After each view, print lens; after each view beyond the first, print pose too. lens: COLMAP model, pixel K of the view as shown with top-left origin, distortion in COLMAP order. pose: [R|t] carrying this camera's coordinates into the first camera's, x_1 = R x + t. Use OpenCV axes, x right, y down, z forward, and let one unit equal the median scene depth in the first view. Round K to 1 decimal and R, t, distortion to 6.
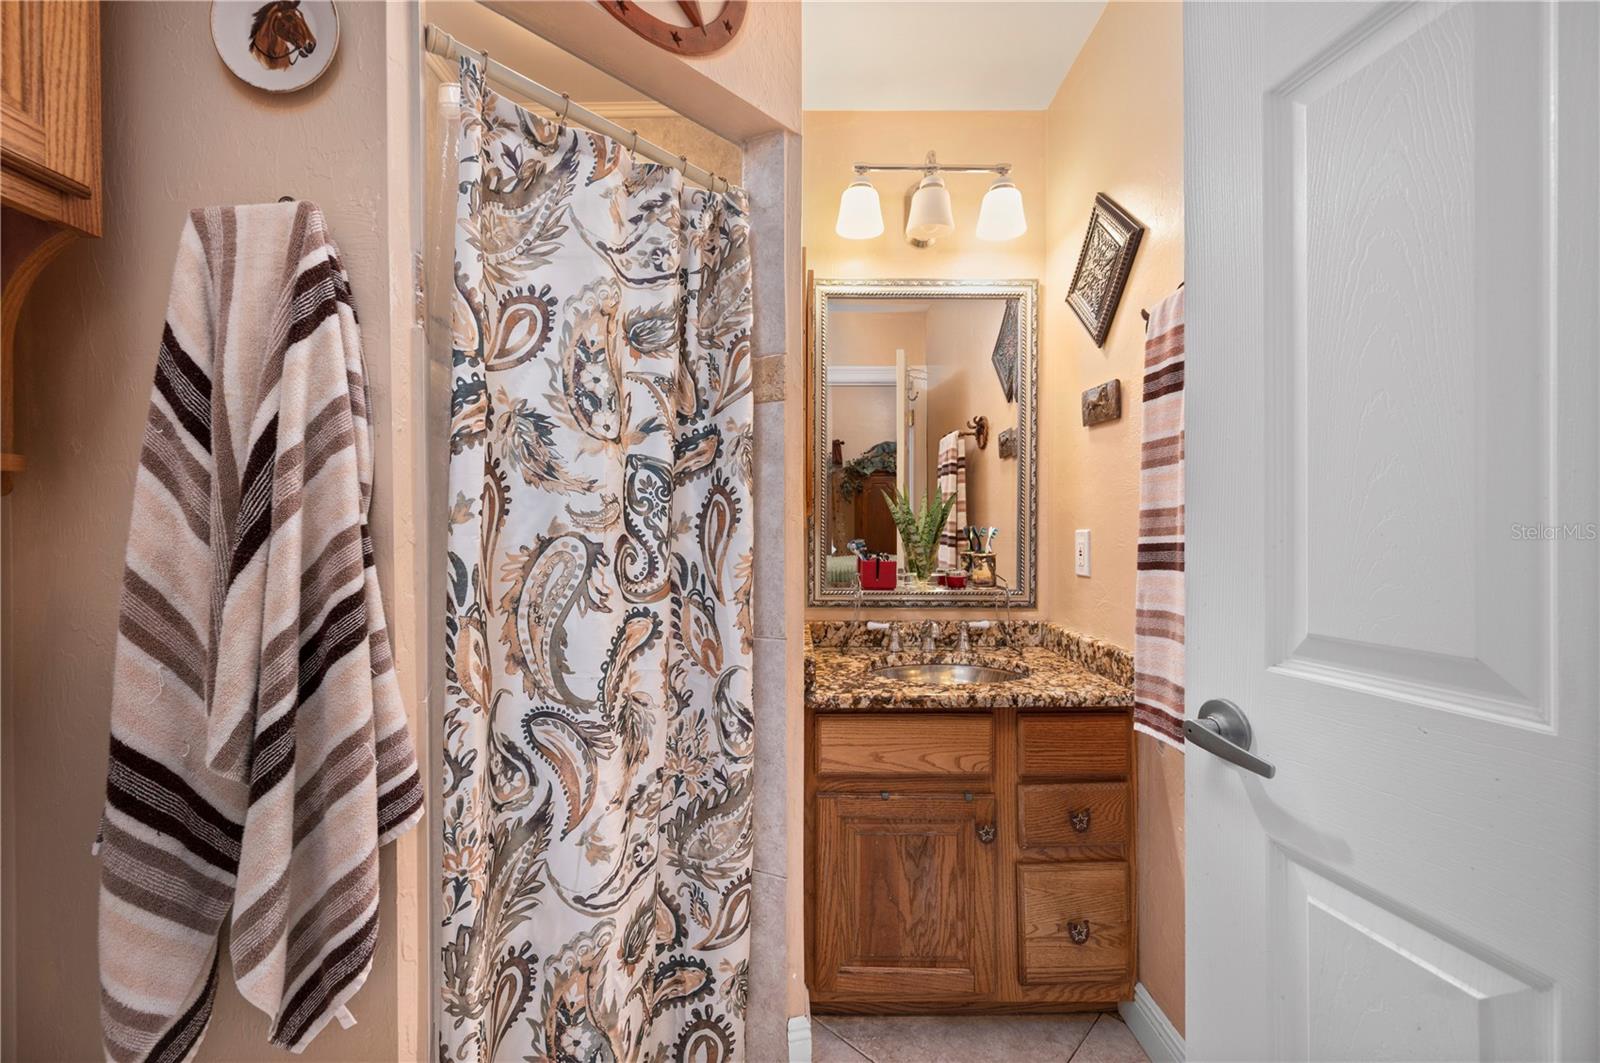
lens RADIAL K [[637.8, 0, 795.5], [0, 637.8, 532.1], [0, 0, 1]] dist [-0.001468, 0.000803]
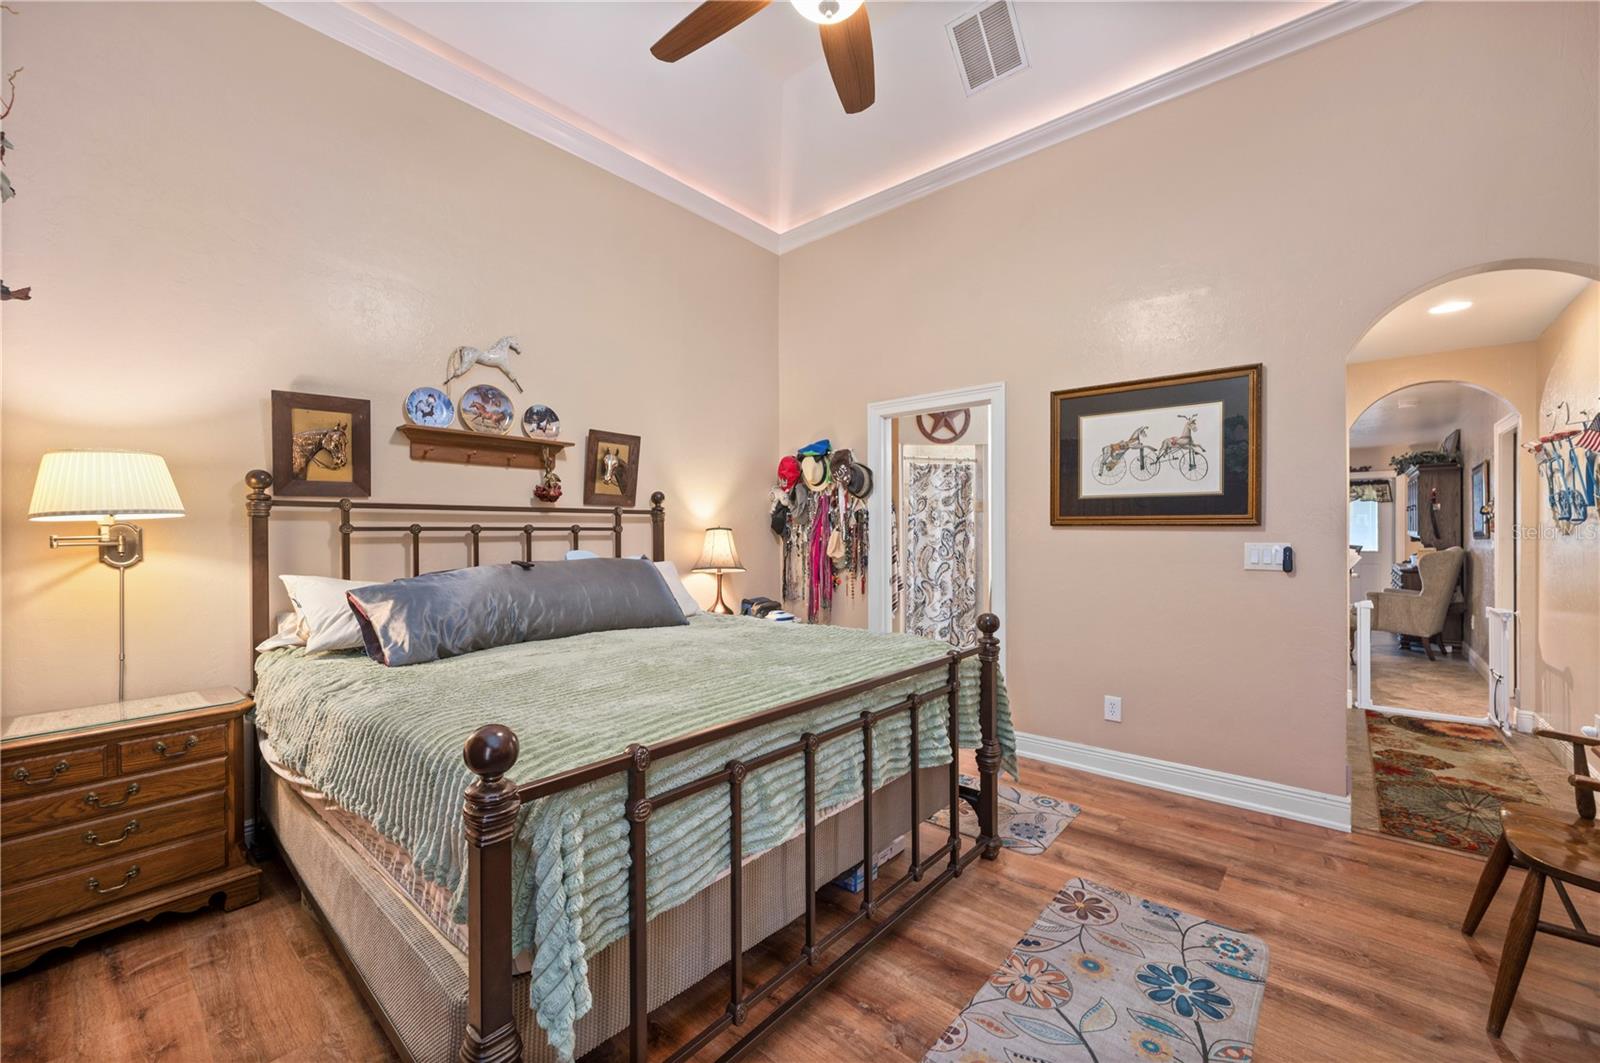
lens RADIAL K [[637.8, 0, 797.5], [0, 637.8, 531.7], [0, 0, 1]] dist [-0.001468, 0.000803]
pose [[0.762747, -0.000335, -0.646696, 2.044424], [-0.001380, 0.999997, -0.002146, -0.092974], [0.646695, 0.002529, 0.762745, -3.407899]]
